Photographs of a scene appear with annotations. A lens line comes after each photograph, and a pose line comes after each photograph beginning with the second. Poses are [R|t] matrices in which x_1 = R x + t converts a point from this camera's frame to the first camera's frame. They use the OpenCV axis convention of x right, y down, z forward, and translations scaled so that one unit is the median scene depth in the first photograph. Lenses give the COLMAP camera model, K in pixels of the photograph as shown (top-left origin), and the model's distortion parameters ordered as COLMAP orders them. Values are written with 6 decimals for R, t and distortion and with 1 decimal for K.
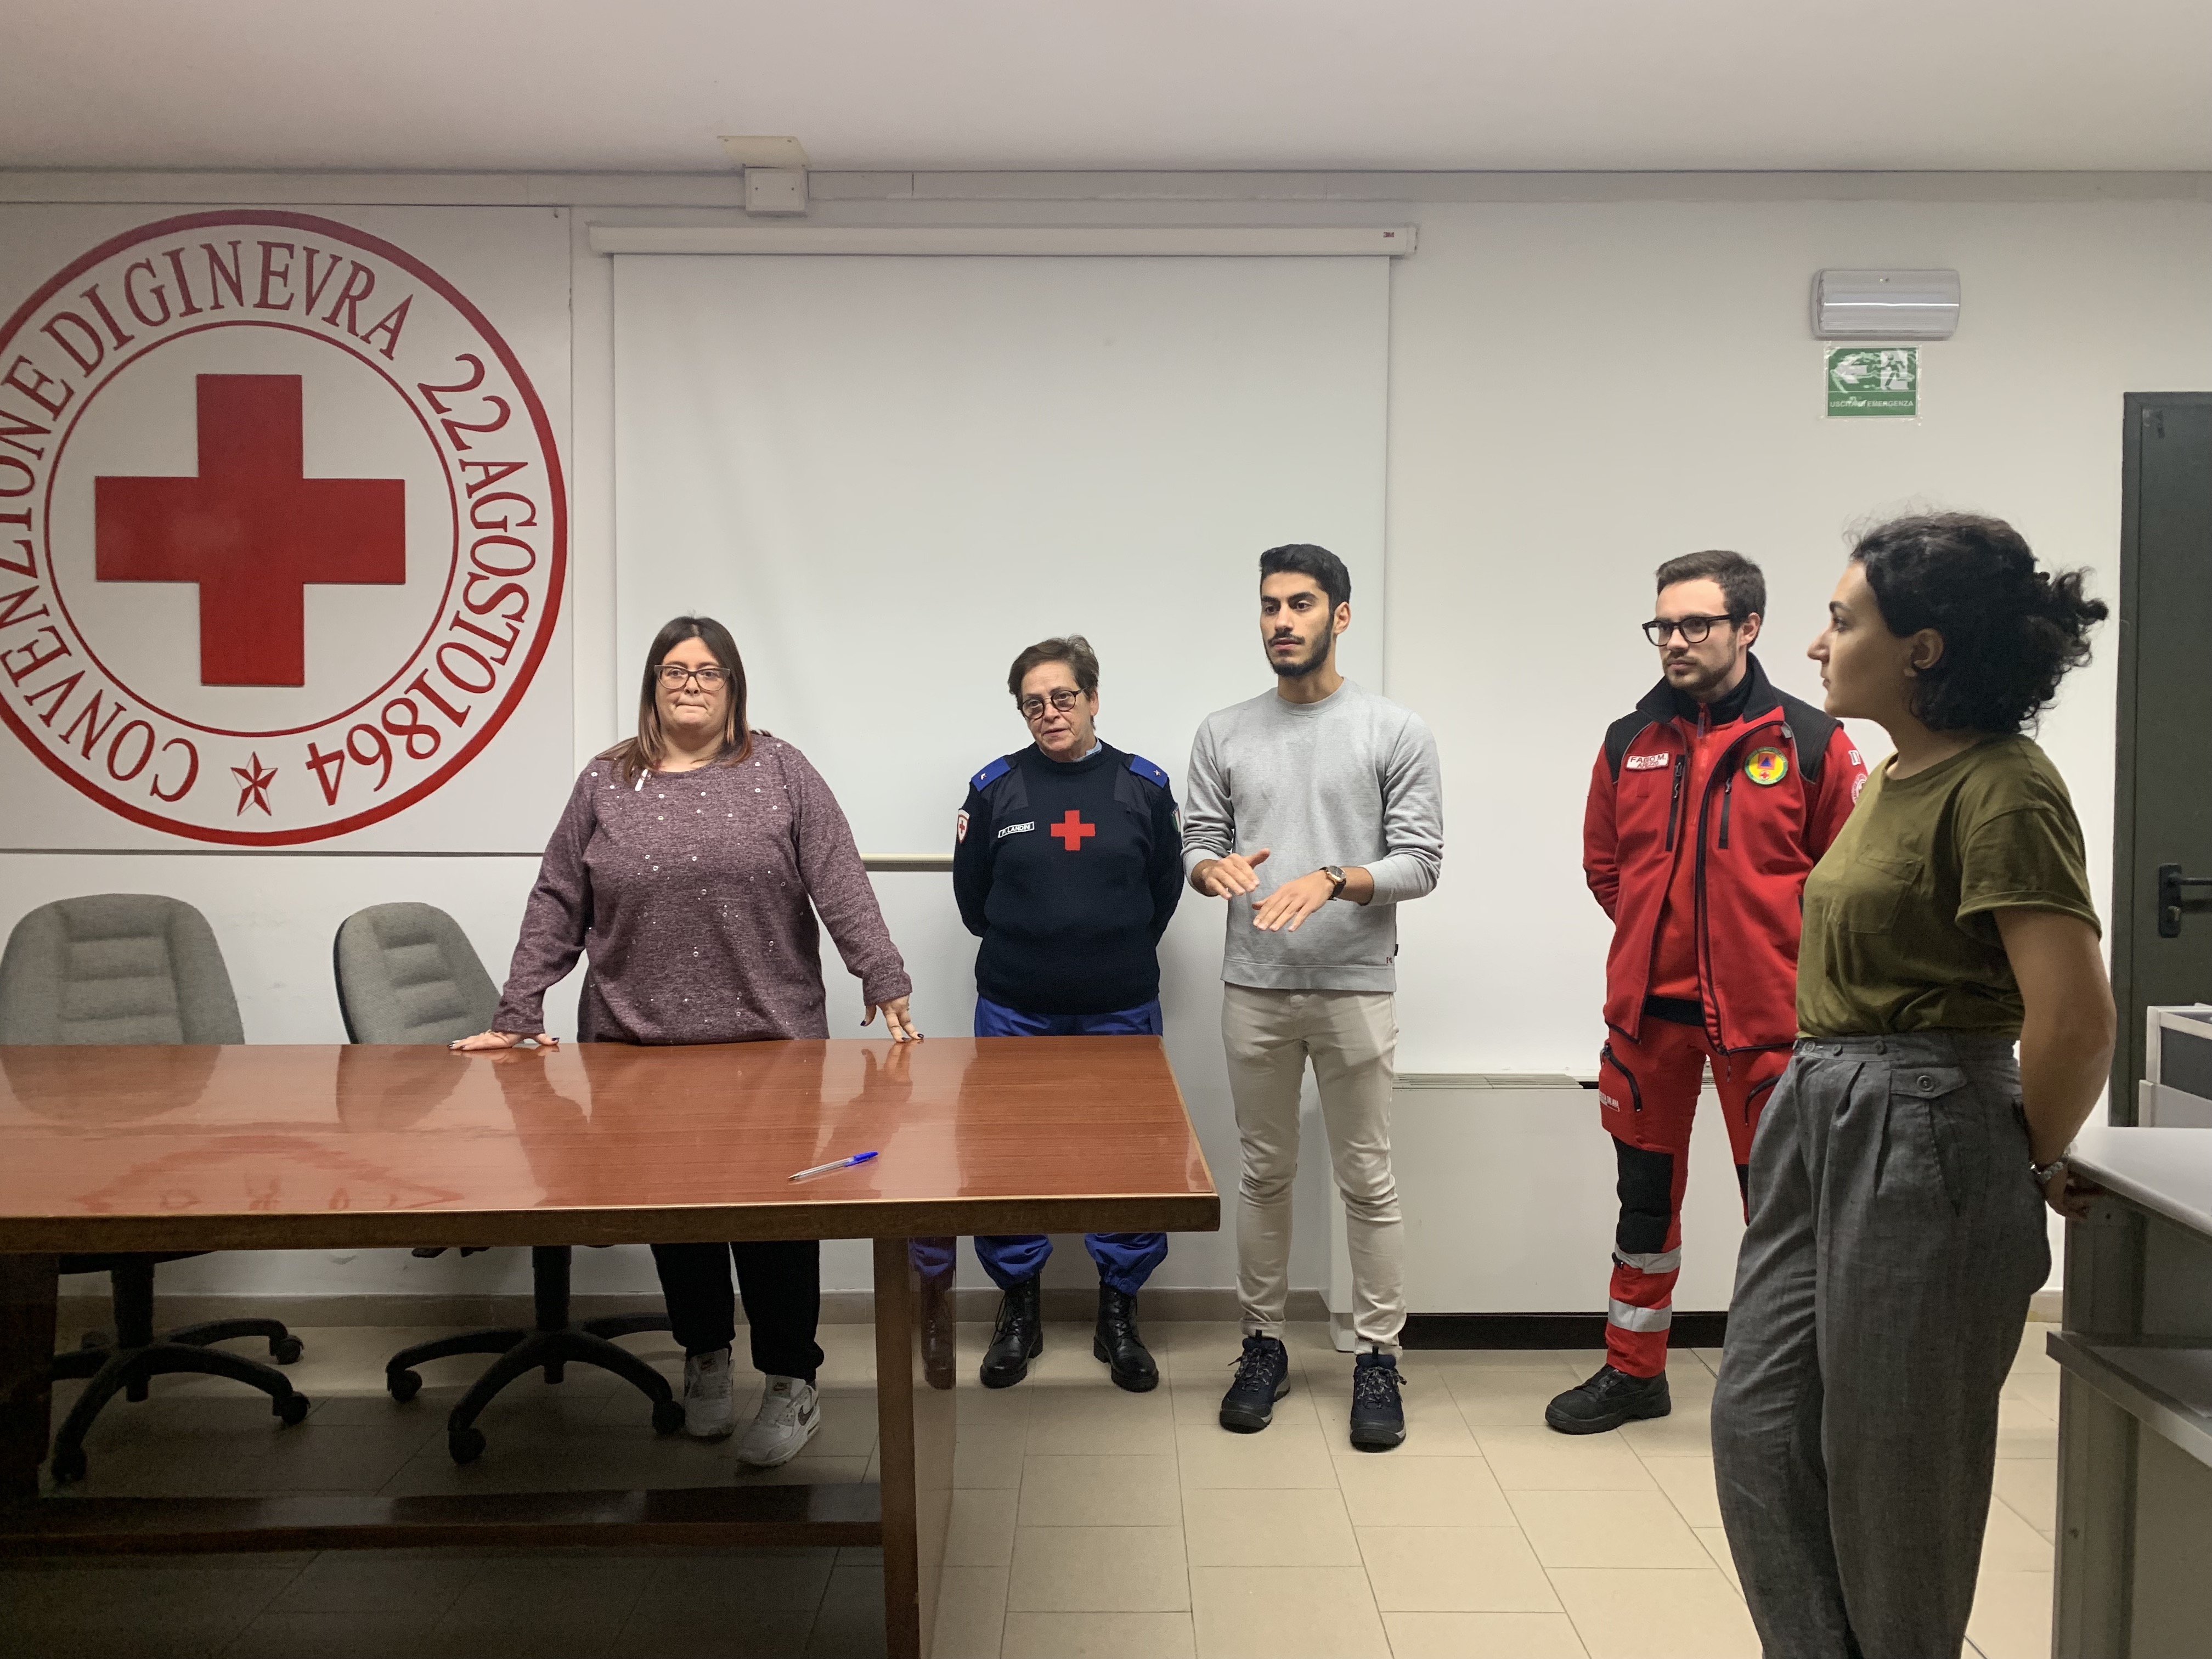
lens RADIAL K [[1698.0, 0, 1095.9], [0, 1698.0, 832.0], [0, 0, 1]] dist [-0.027917, 0.041619]
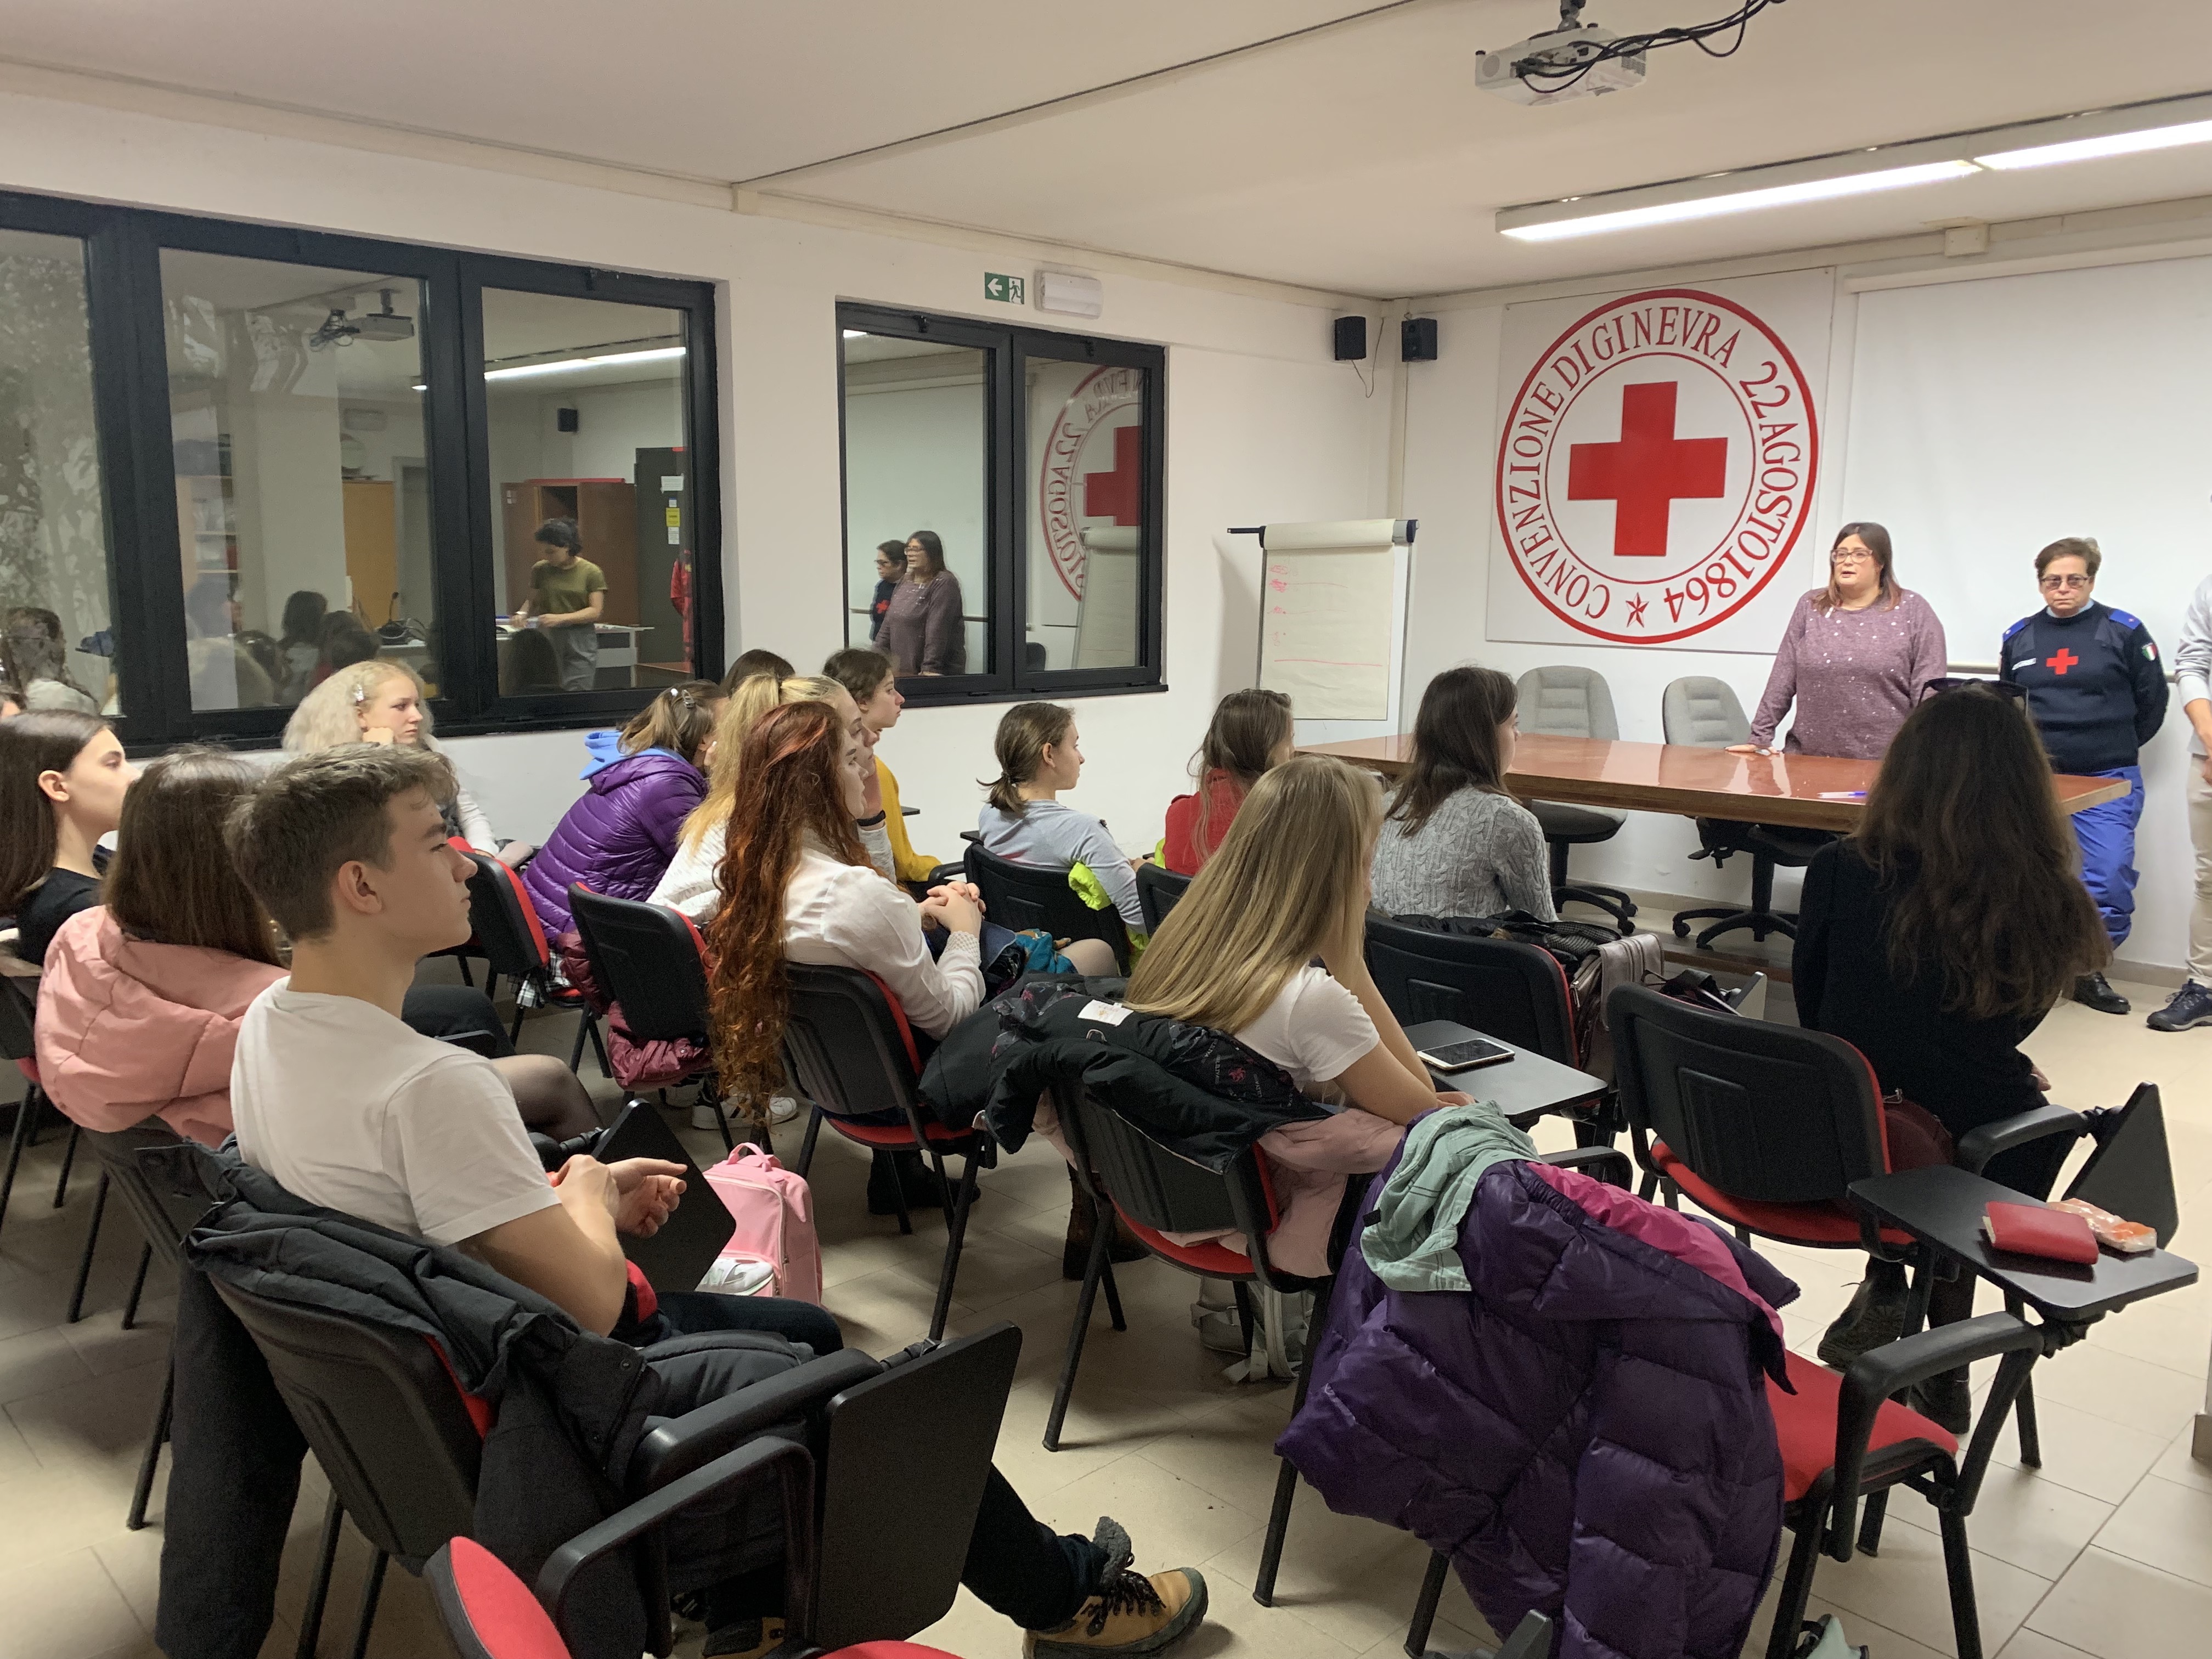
lens RADIAL K [[1698.0, 0, 1095.9], [0, 1698.0, 832.0], [0, 0, 1]] dist [-0.027917, 0.041619]
pose [[0.694233, 0.110962, -0.711145, 0.431382], [-0.039895, 0.992458, 0.115910, 0.021201], [0.718644, -0.052098, 0.693424, -0.713043]]
